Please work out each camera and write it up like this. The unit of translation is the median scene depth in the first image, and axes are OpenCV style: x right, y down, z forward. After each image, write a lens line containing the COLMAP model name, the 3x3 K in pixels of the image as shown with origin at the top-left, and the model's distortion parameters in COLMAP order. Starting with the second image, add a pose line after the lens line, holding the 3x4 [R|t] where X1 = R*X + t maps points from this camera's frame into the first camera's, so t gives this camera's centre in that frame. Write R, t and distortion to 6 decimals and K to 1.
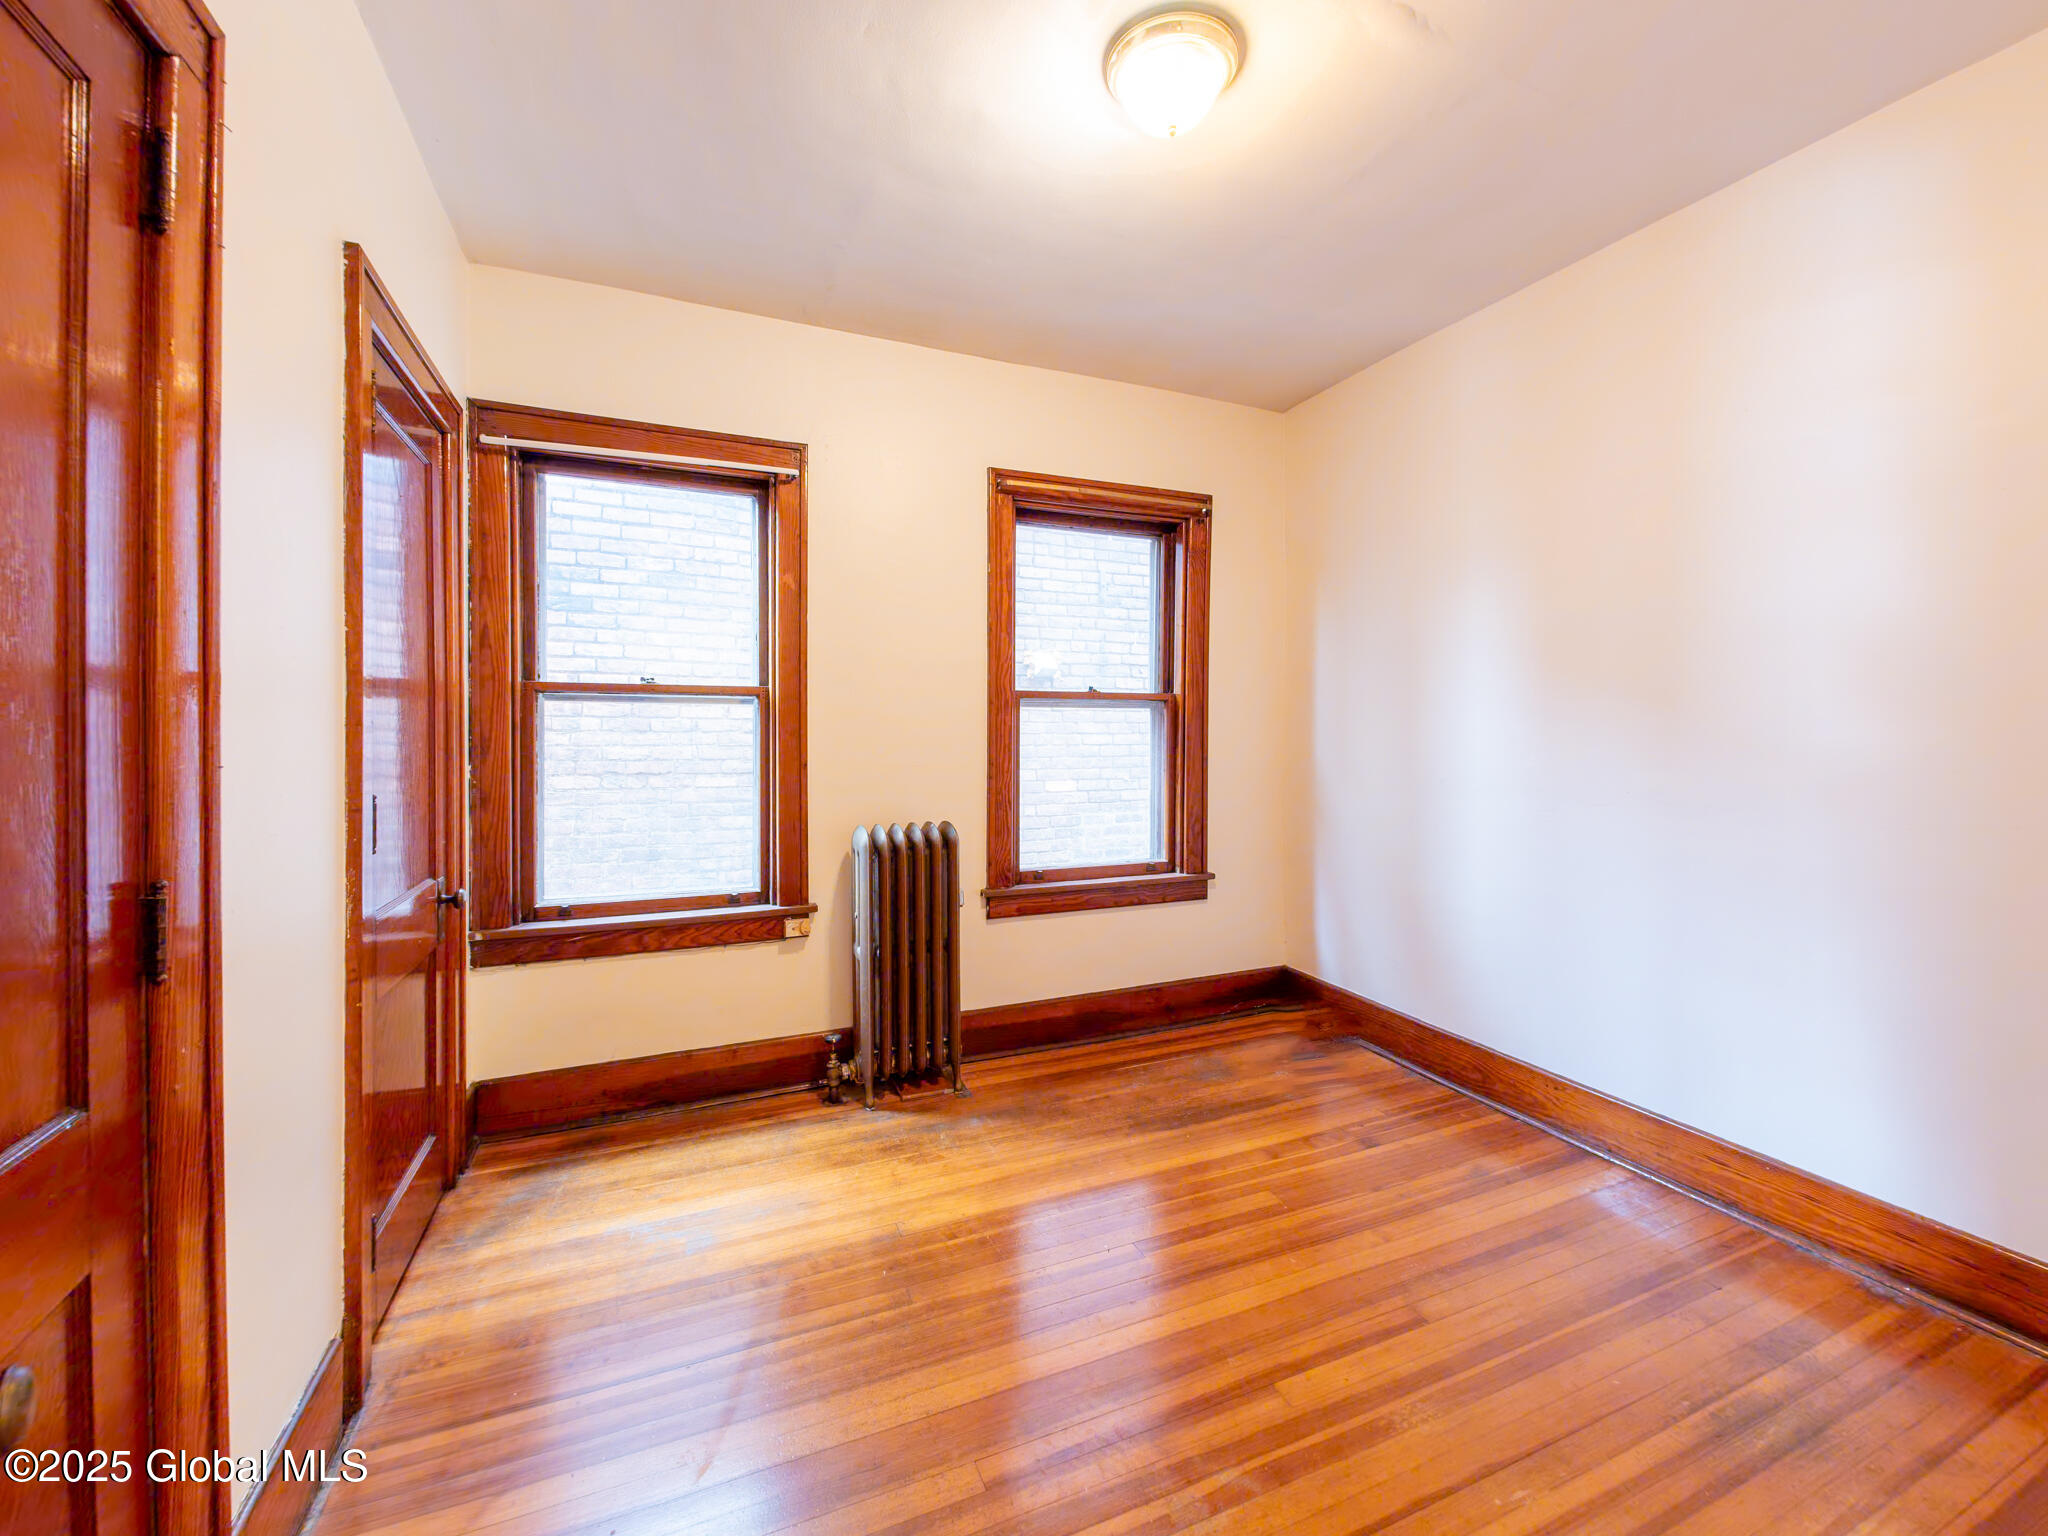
lens RADIAL K [[819.7, 0, 1027.8], [0, 819.7, 758.3], [0, 0, 1]] dist [-0.000217, -0.000145]
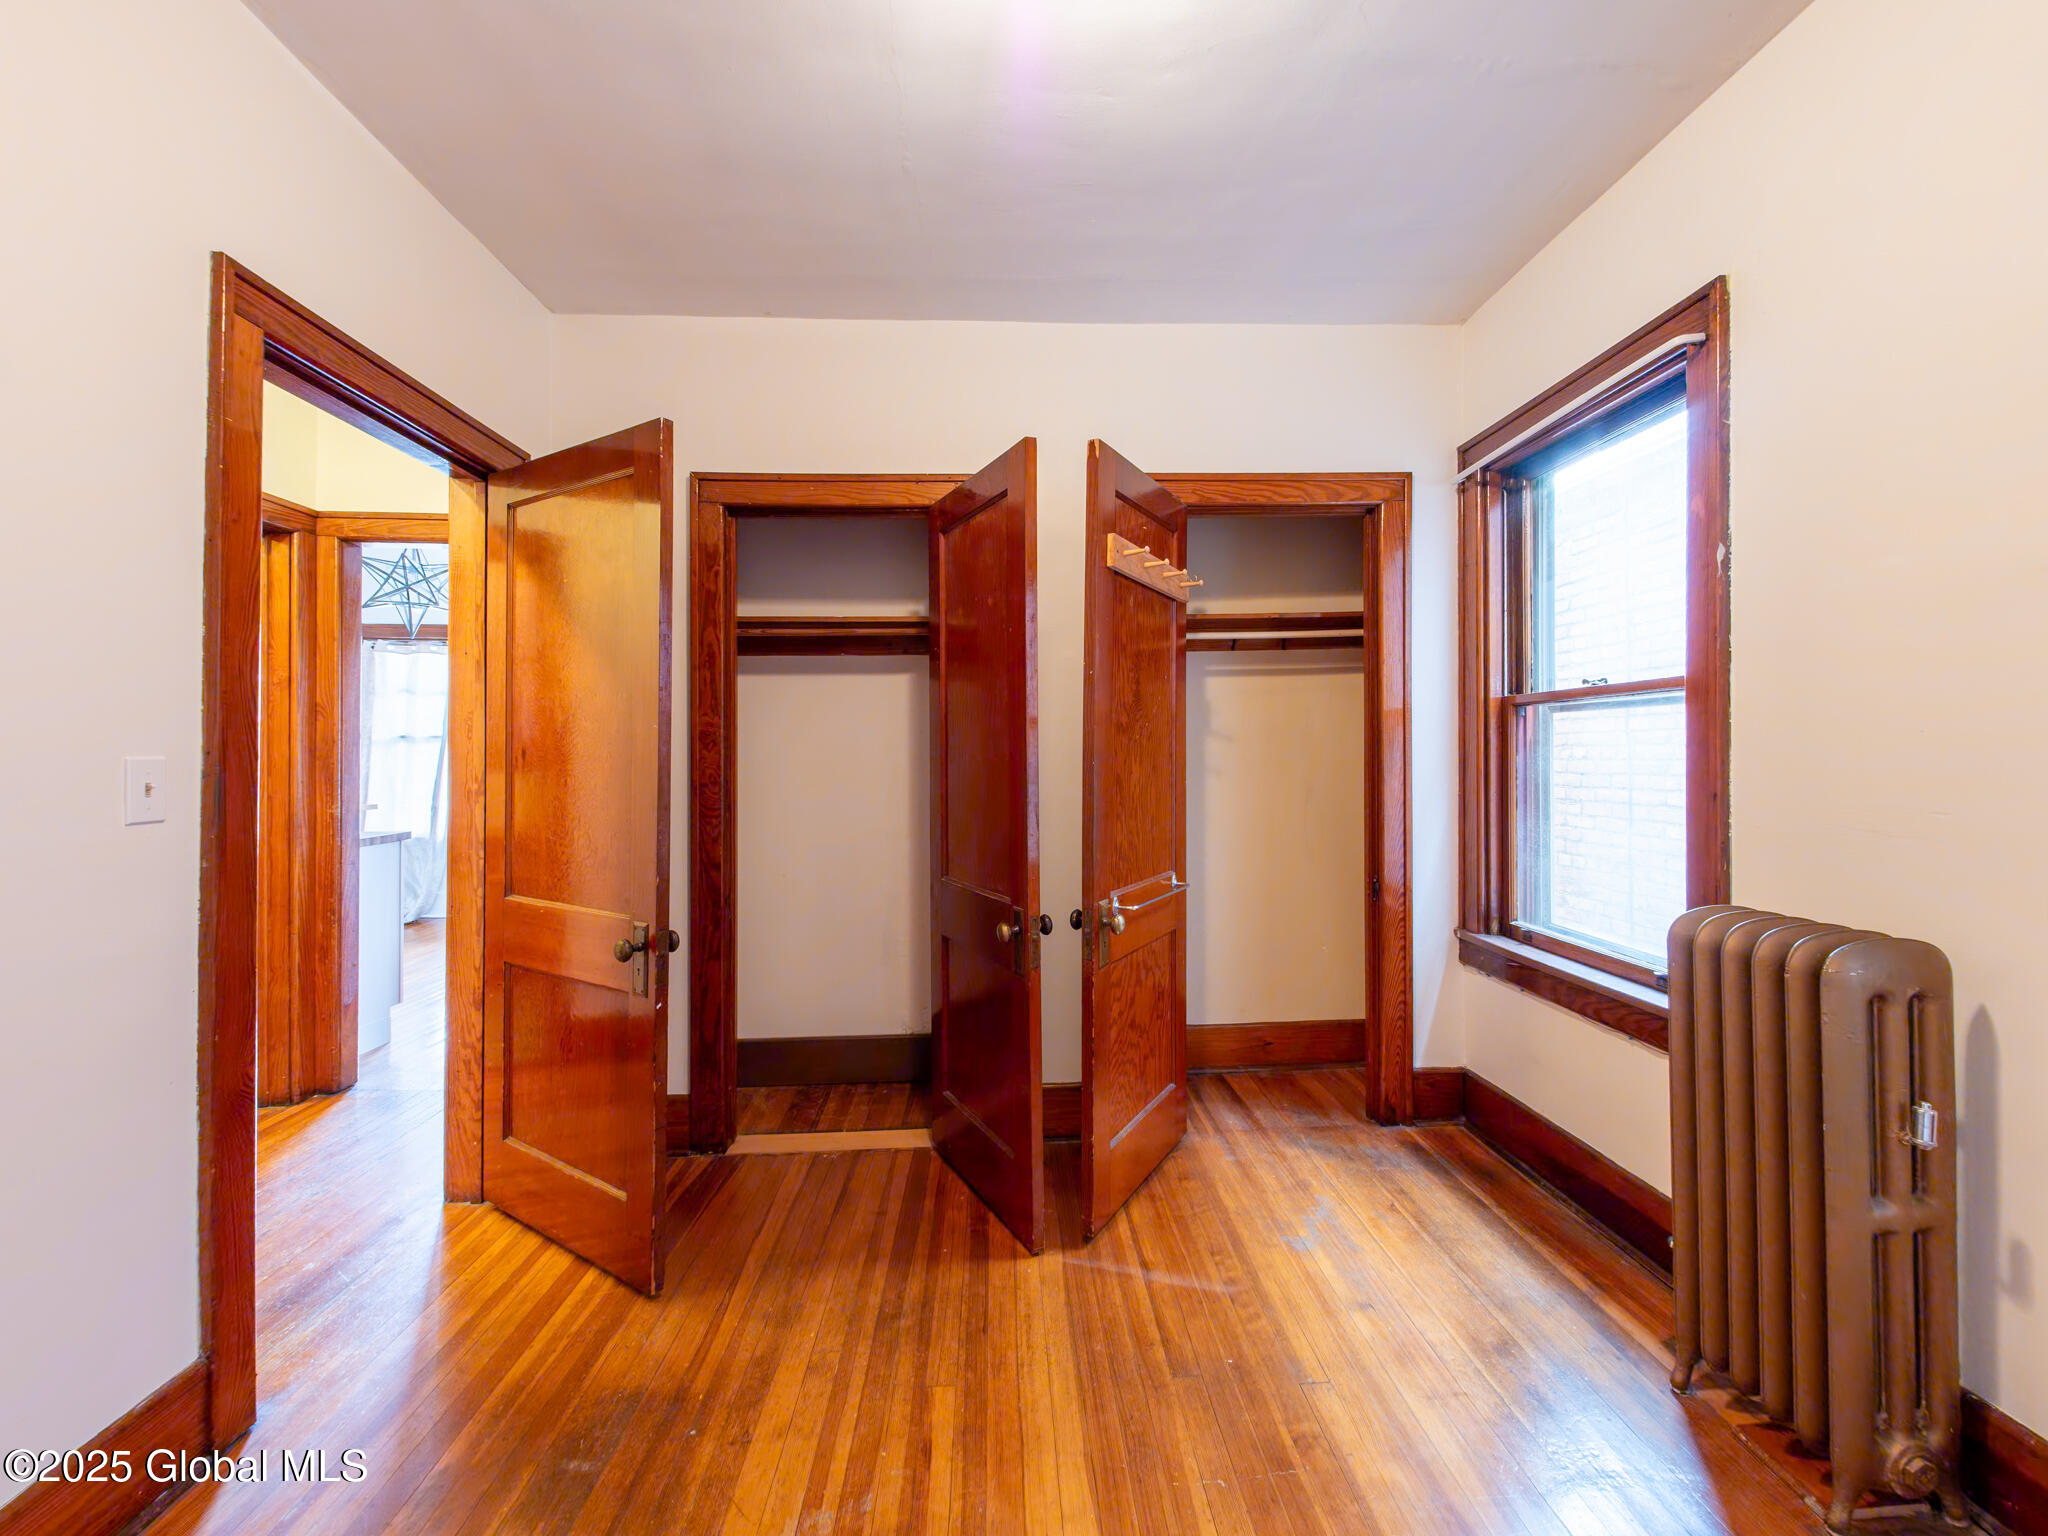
lens RADIAL K [[819.7, 0, 1027.8], [0, 819.7, 758.3], [0, 0, 1]] dist [-0.000217, -0.000145]
pose [[-0.358782, 0.002988, -0.933417, 0.542271], [-0.004939, 0.999975, 0.005100, -0.021762], [0.933408, 0.006440, -0.358758, 0.820602]]
